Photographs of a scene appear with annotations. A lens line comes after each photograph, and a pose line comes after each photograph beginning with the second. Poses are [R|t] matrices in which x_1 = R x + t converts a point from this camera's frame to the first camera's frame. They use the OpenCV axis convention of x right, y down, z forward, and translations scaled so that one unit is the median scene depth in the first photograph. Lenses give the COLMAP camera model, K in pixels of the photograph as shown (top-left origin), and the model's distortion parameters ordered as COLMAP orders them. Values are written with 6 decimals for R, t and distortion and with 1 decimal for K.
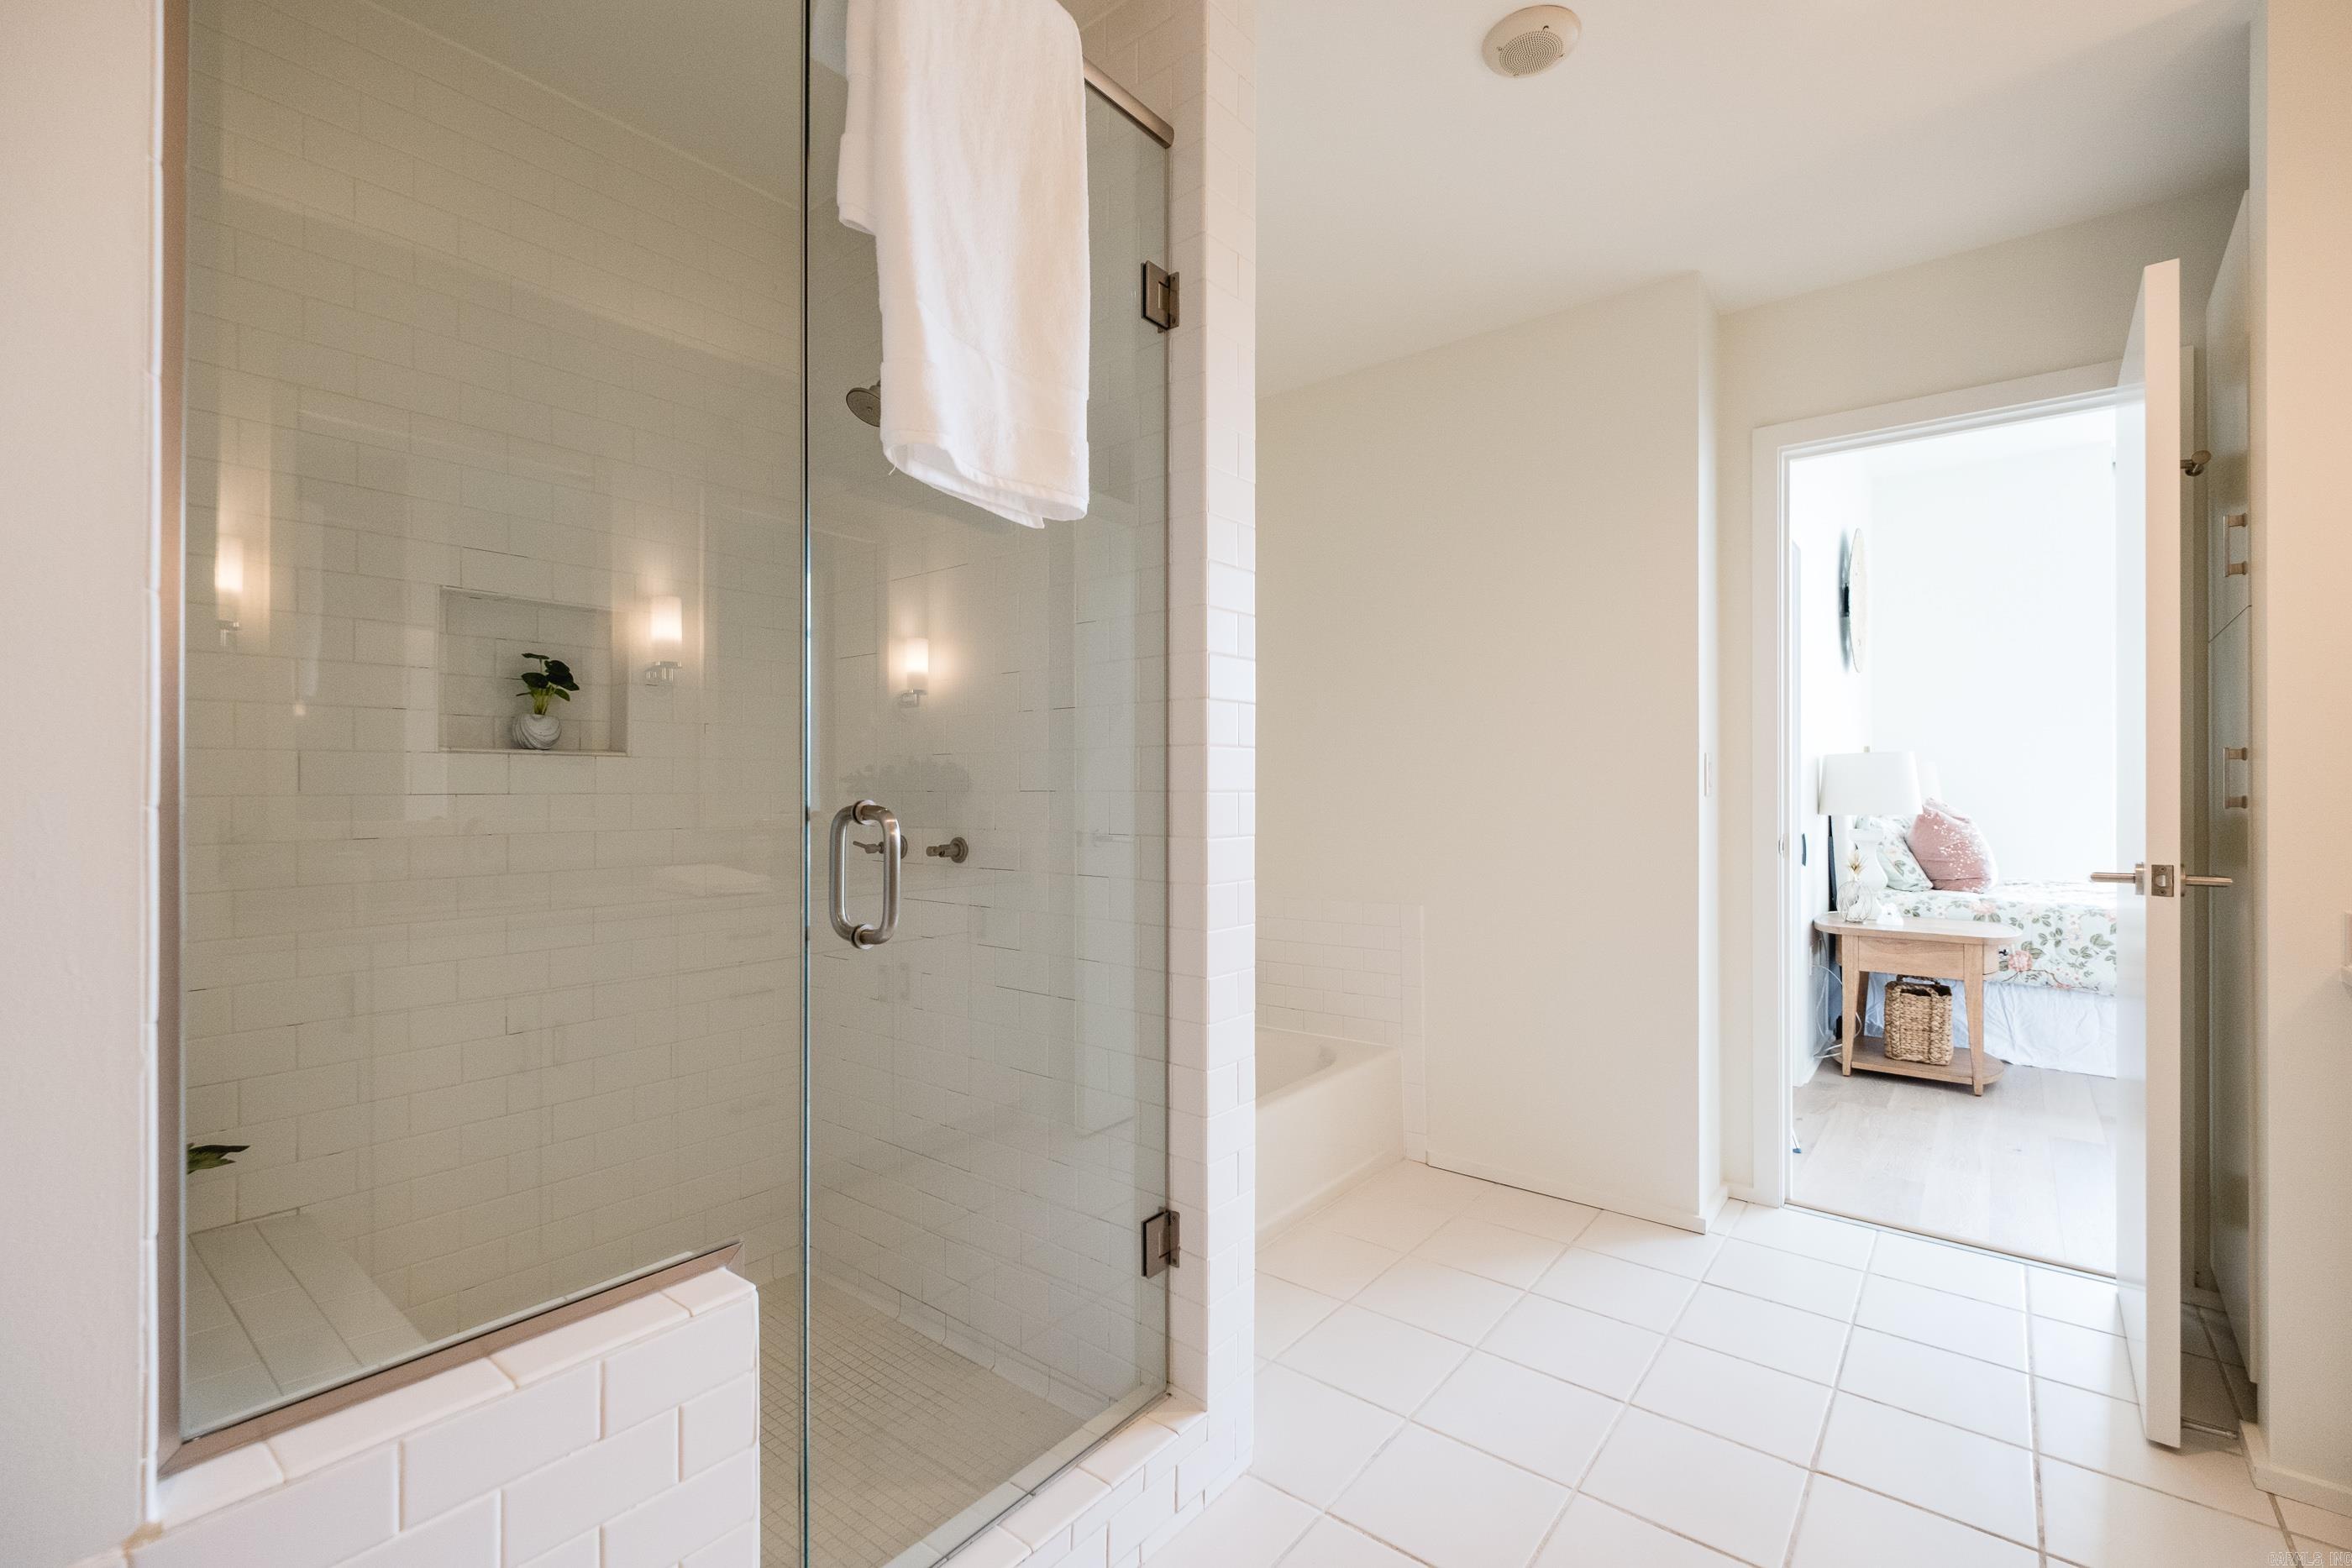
lens RADIAL K [[1020.9, 0, 1190.9], [0, 1020.9, 786.0], [0, 0, 1]] dist [0.006623, -0.005408]
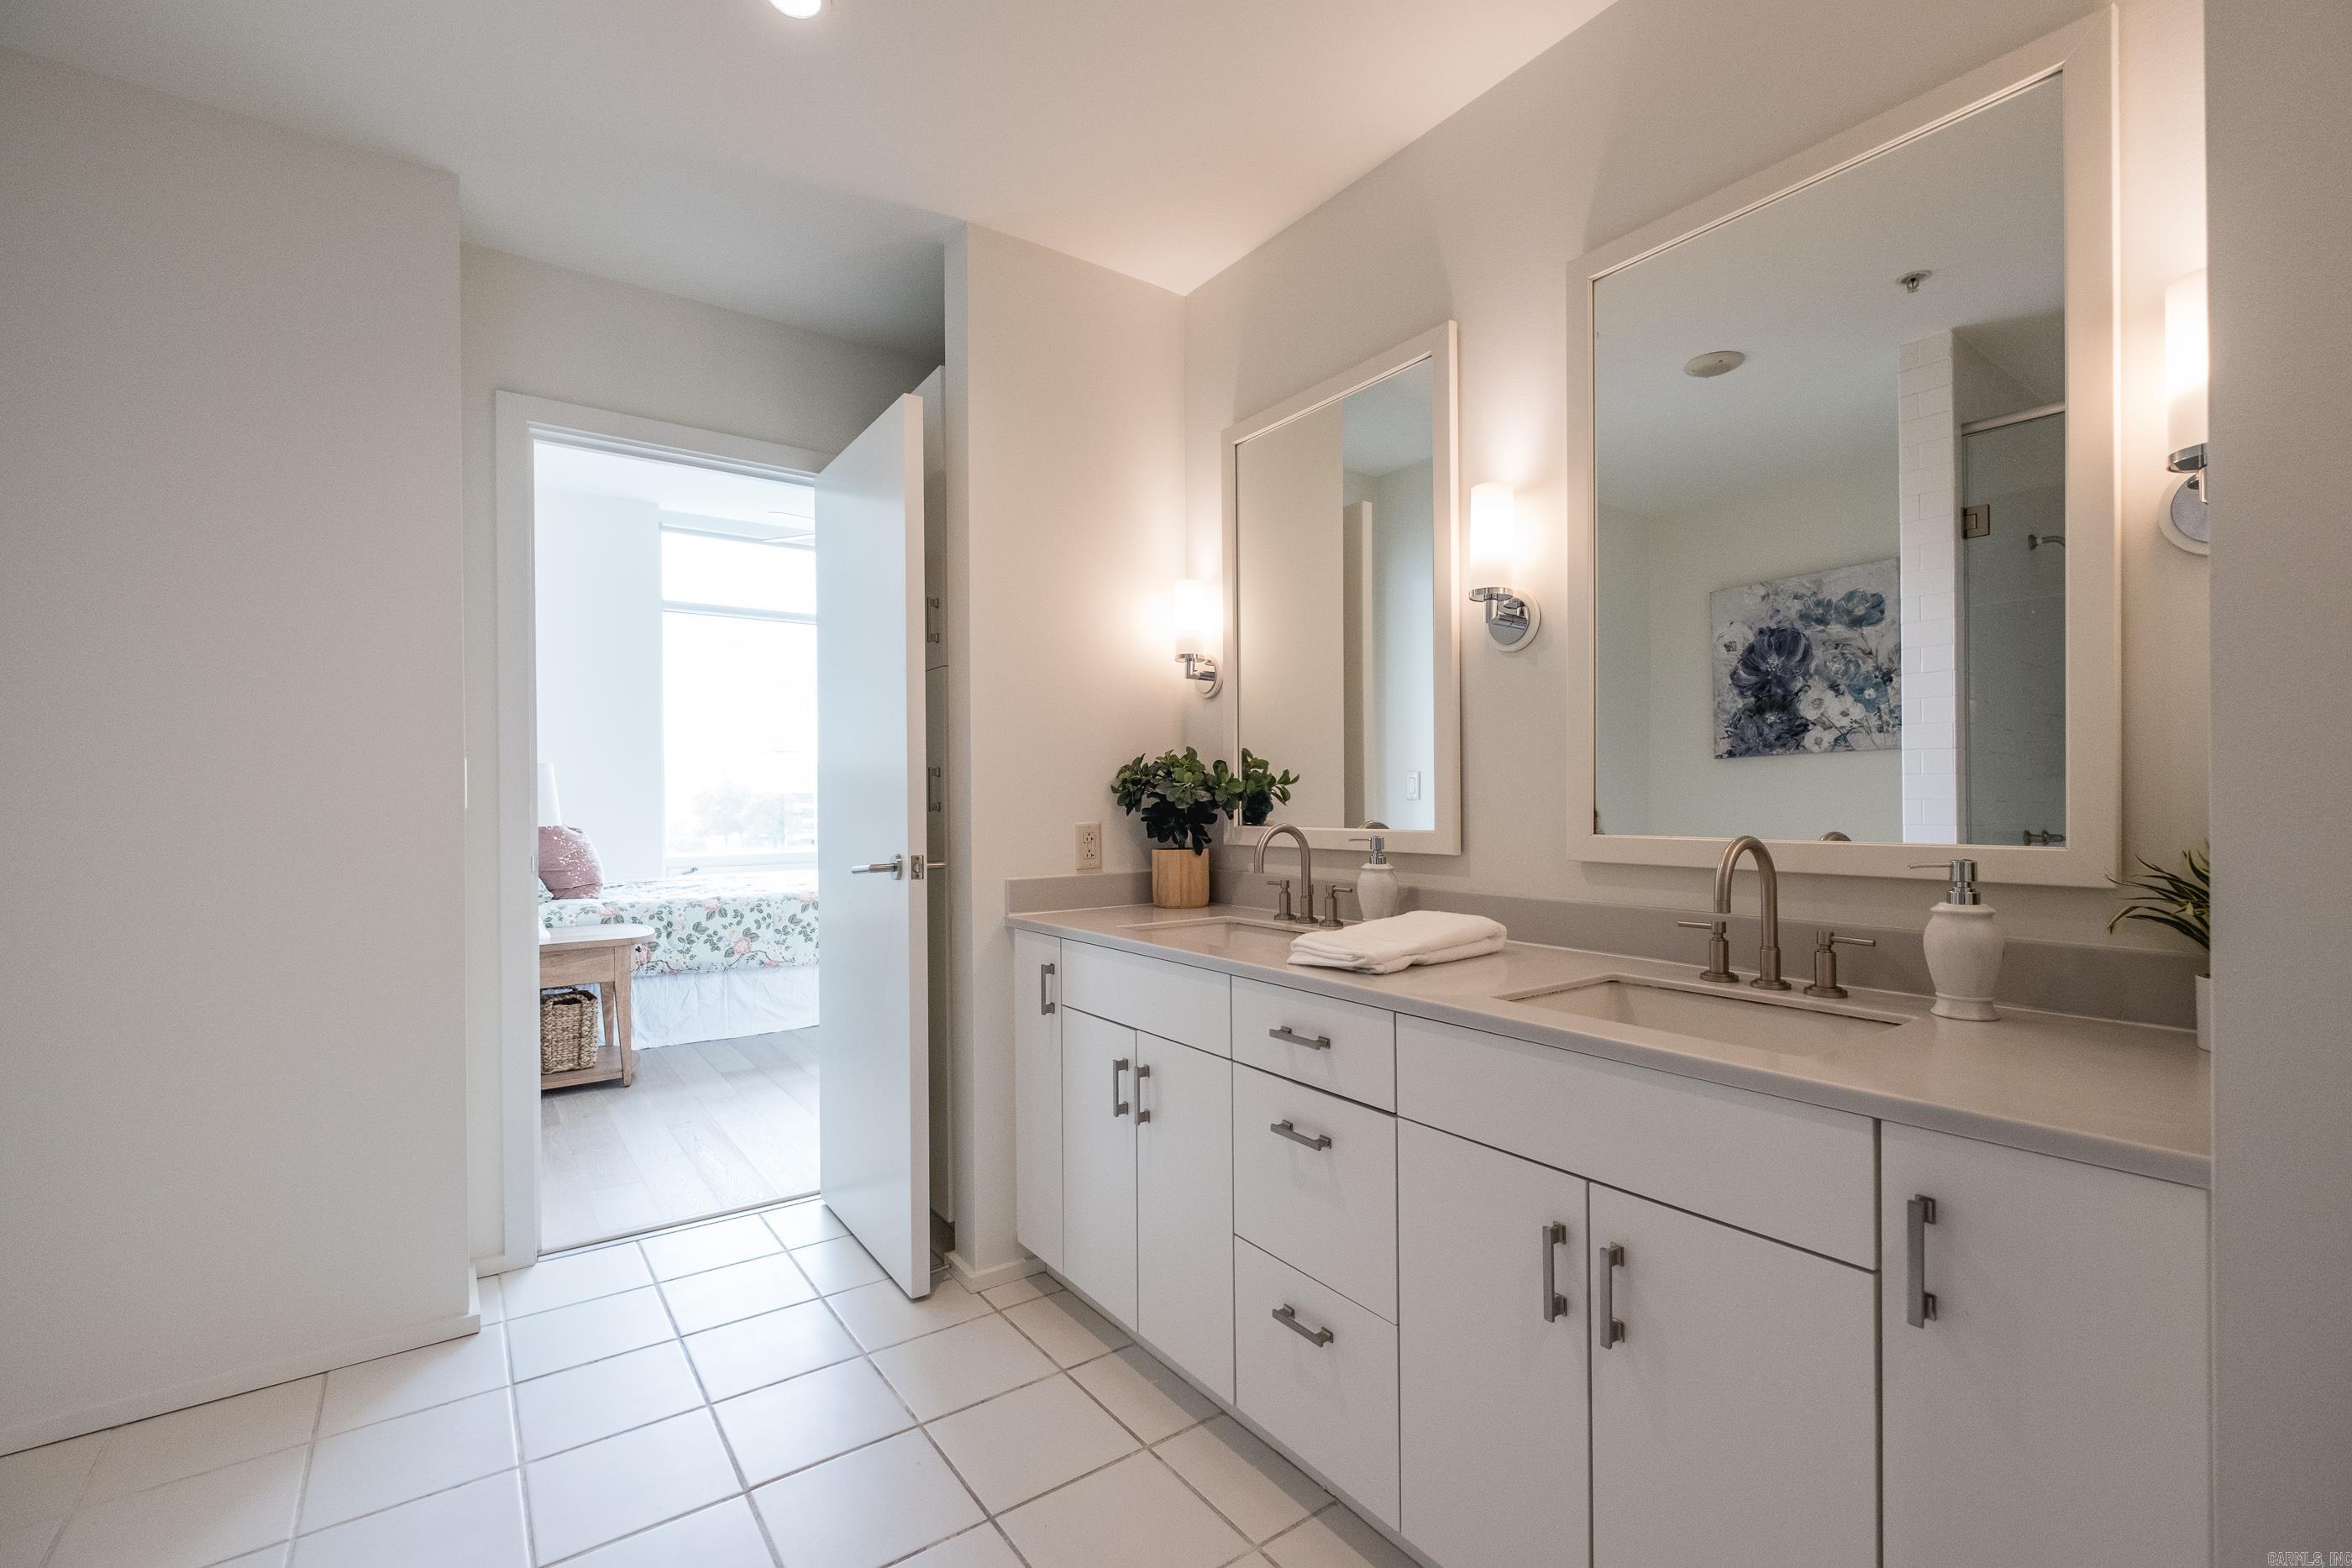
lens RADIAL K [[1020.9, 0, 1173.2], [0, 1020.9, 792.9], [0, 0, 1]] dist [0.006623, -0.005408]
pose [[0.255722, 0.000419, 0.966750, -0.113059], [0.004922, 0.999986, -0.001735, 0.000336], [-0.966738, 0.005202, 0.255716, 0.164454]]
